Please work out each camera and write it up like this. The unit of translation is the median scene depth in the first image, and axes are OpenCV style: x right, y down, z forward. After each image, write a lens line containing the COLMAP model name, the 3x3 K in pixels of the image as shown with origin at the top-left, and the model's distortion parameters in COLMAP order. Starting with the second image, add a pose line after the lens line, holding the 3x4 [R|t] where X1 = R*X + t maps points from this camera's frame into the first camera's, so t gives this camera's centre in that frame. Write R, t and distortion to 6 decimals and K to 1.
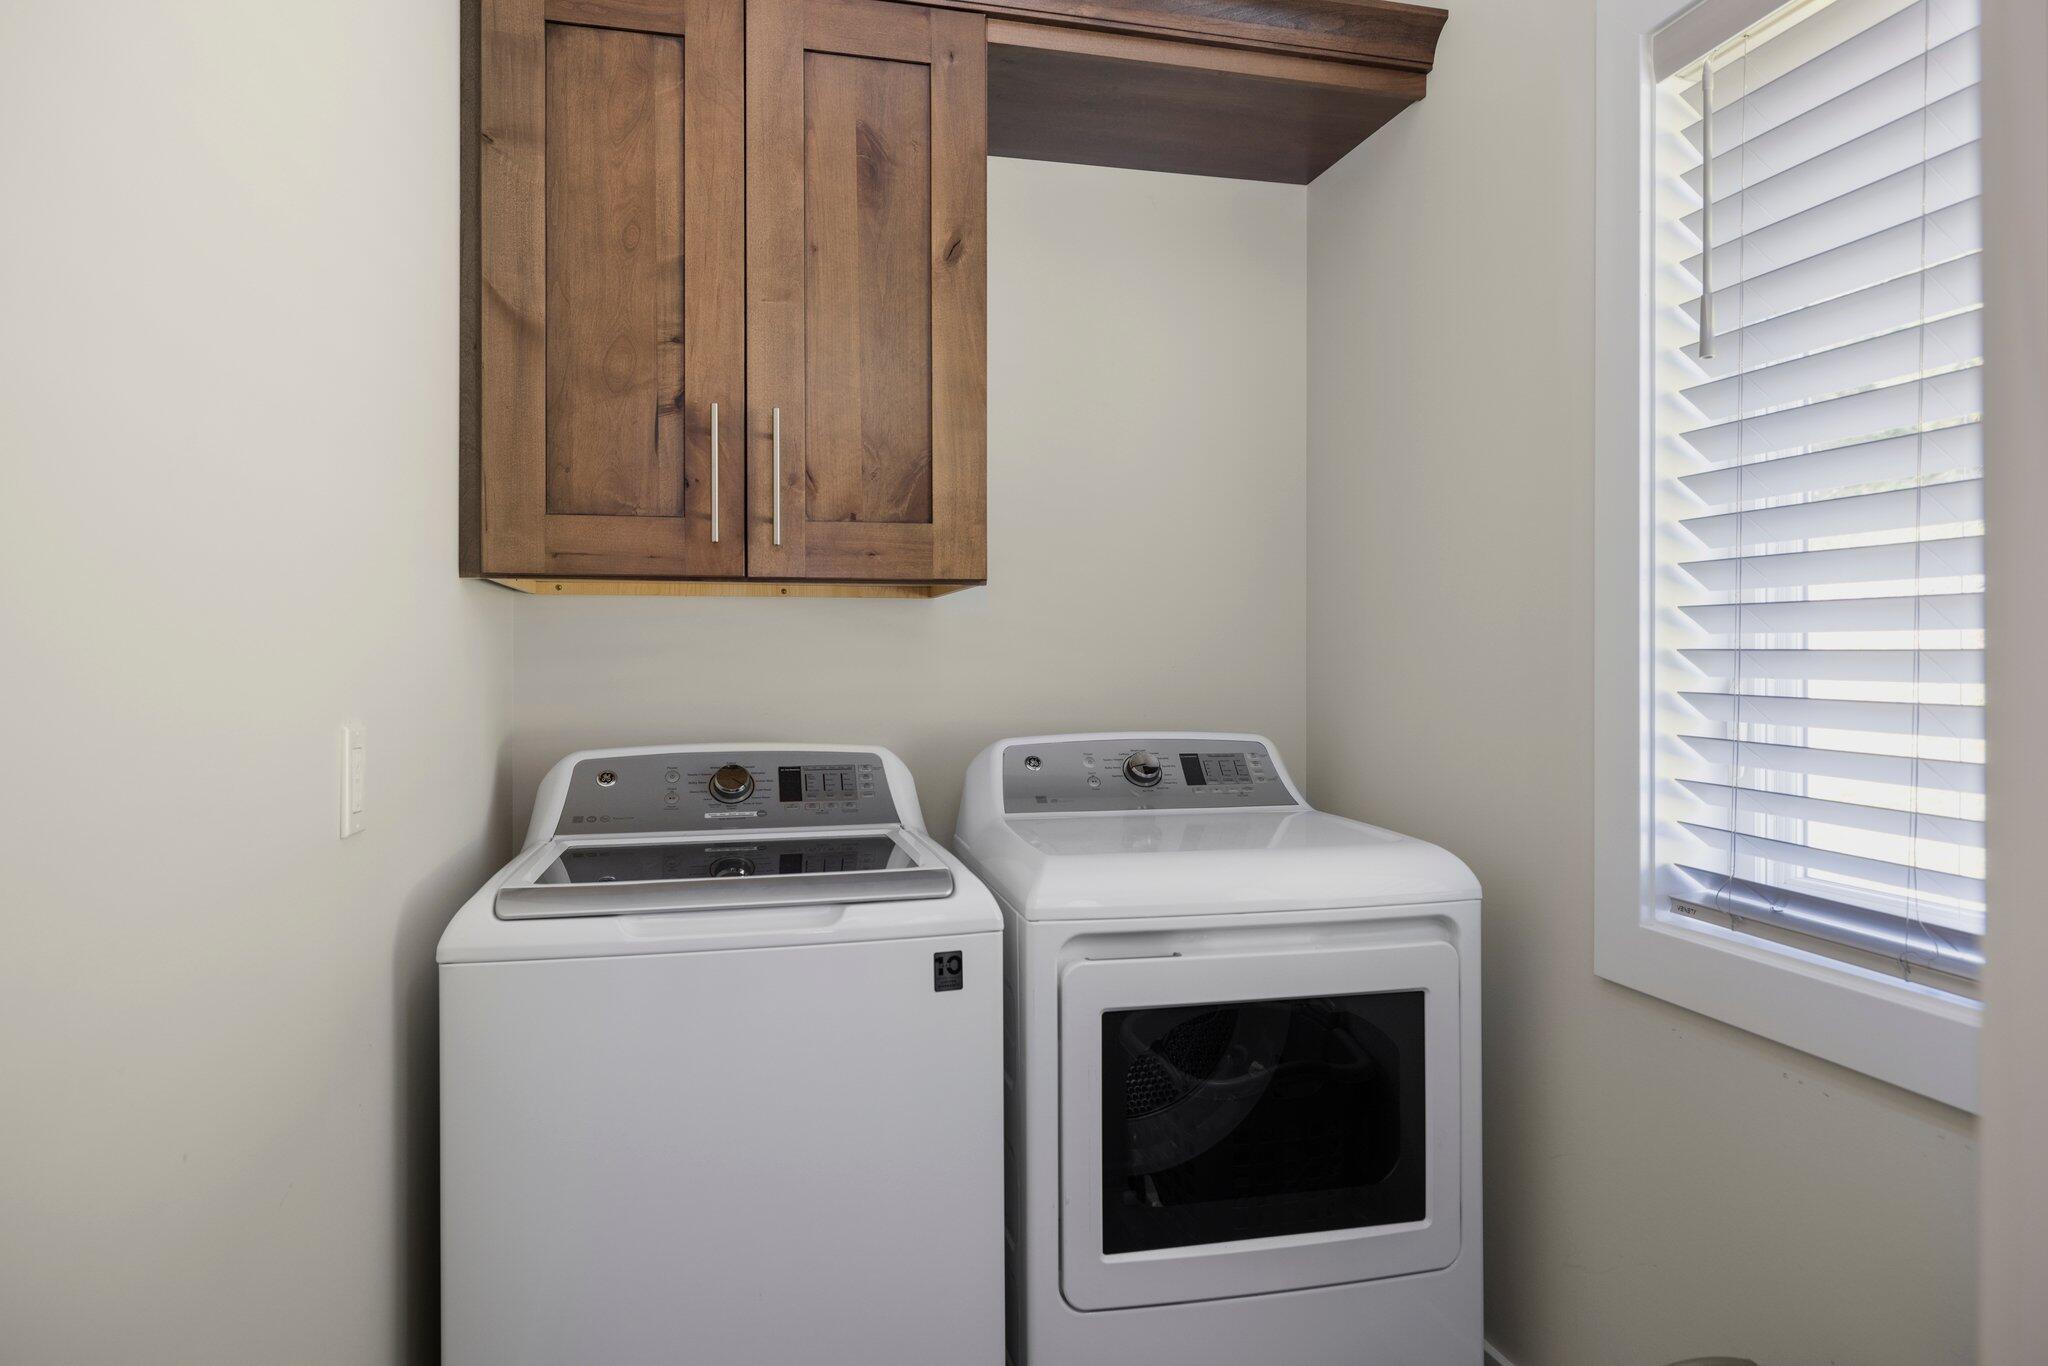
lens RADIAL K [[1234.1, 0, 1022.5], [0, 1234.1, 670.5], [0, 0, 1]] dist [-0.000155, 0.002851]
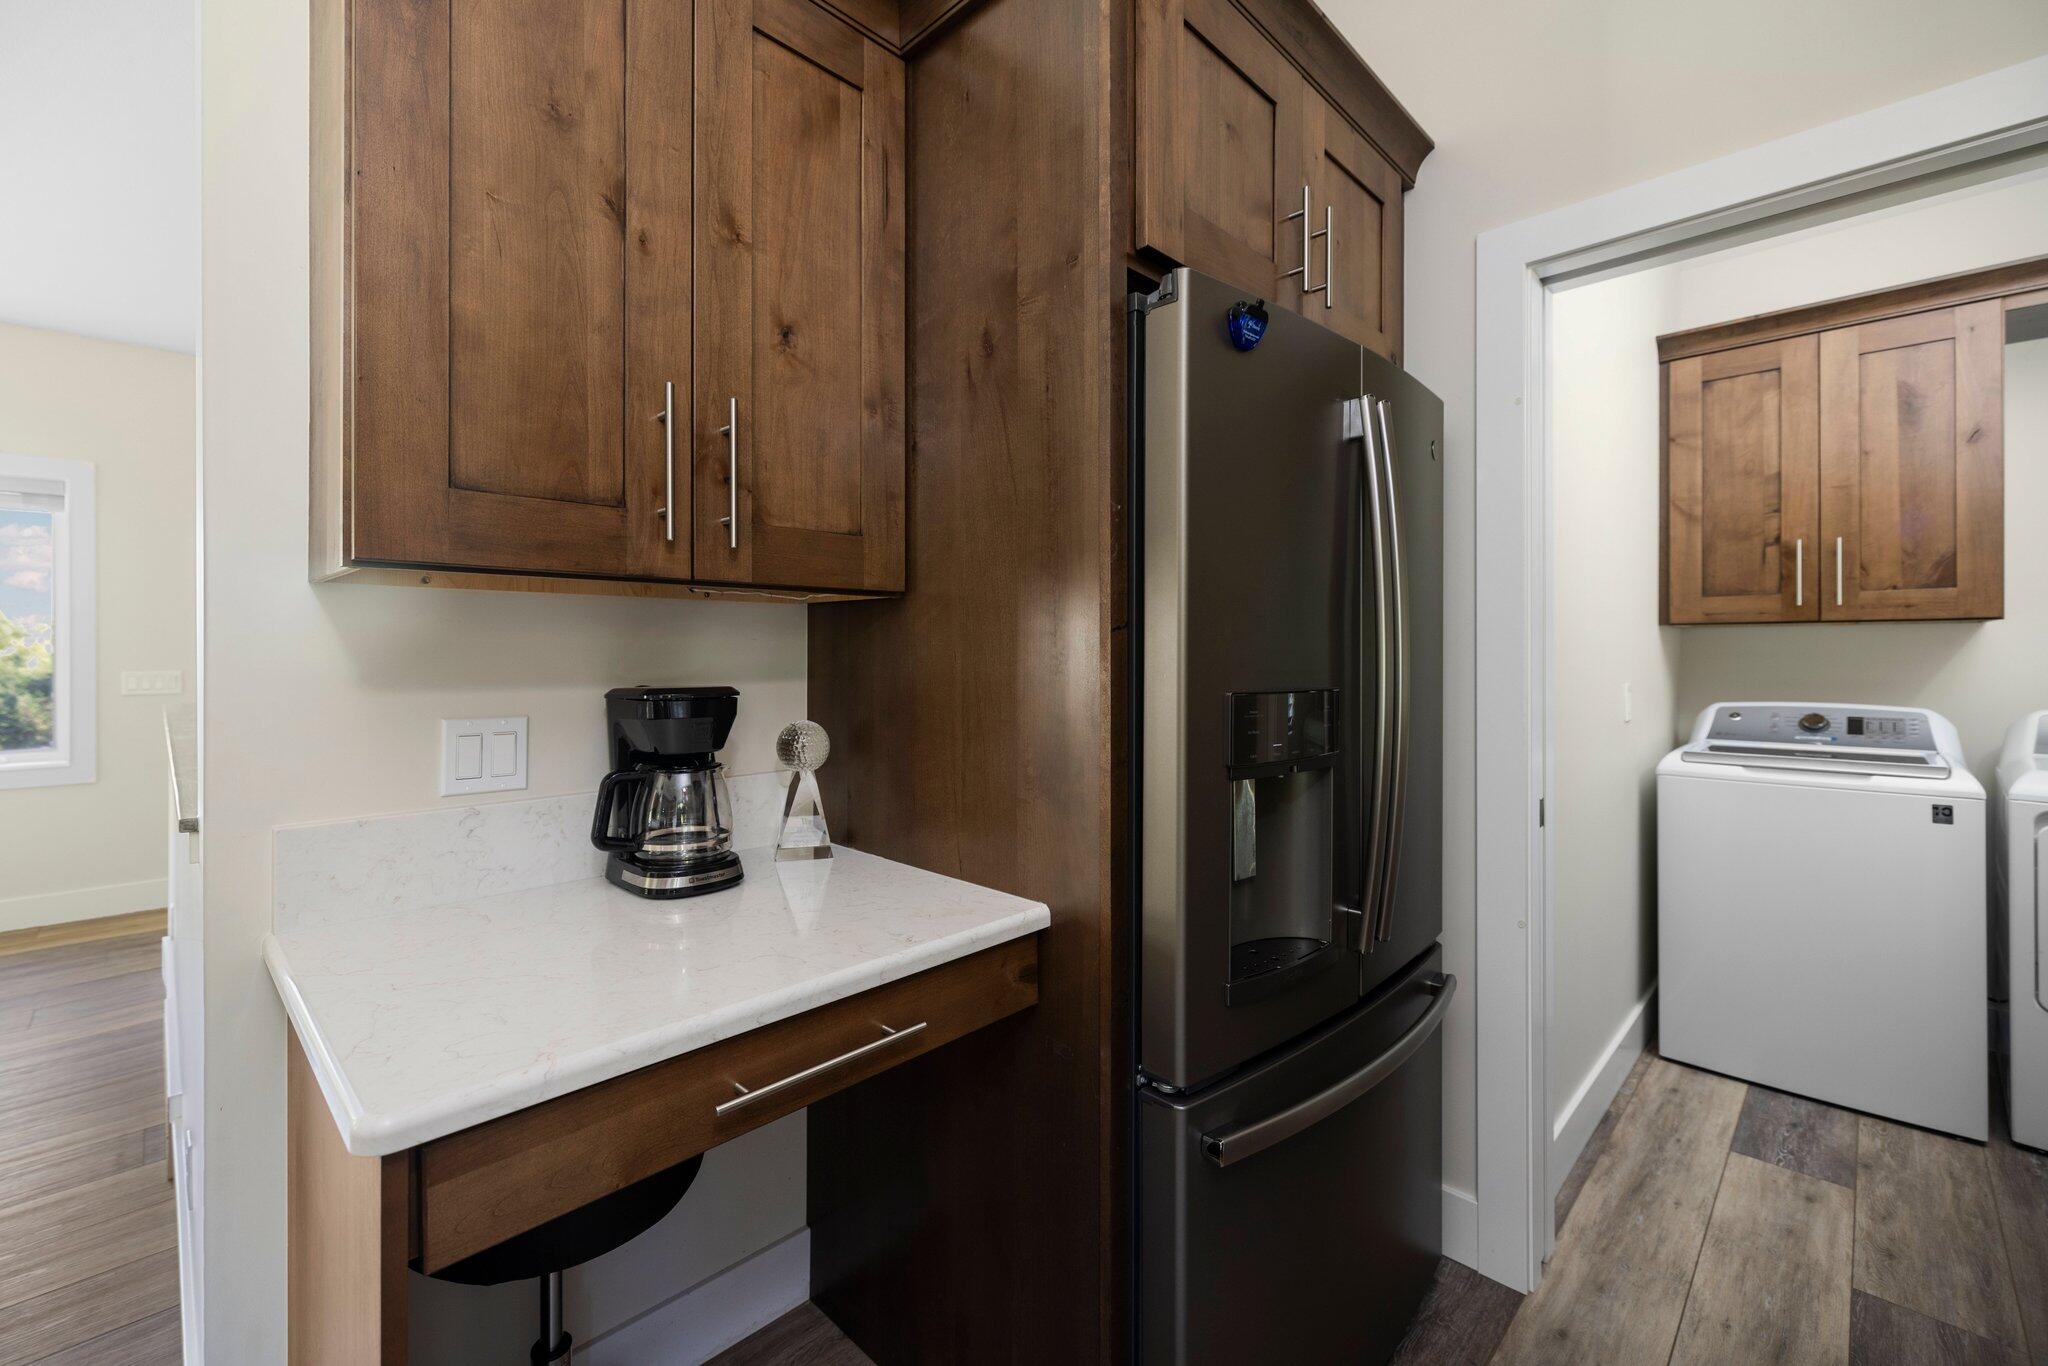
lens RADIAL K [[858.2, 0, 1011.1], [0, 858.2, 648.4], [0, 0, 1]] dist [0.002713, 0.000342]
pose [[0.517889, -0.004439, -0.855437, 0.307716], [-0.008631, 0.999909, -0.010413, -0.003236], [0.855405, 0.012776, 0.517803, -0.903455]]
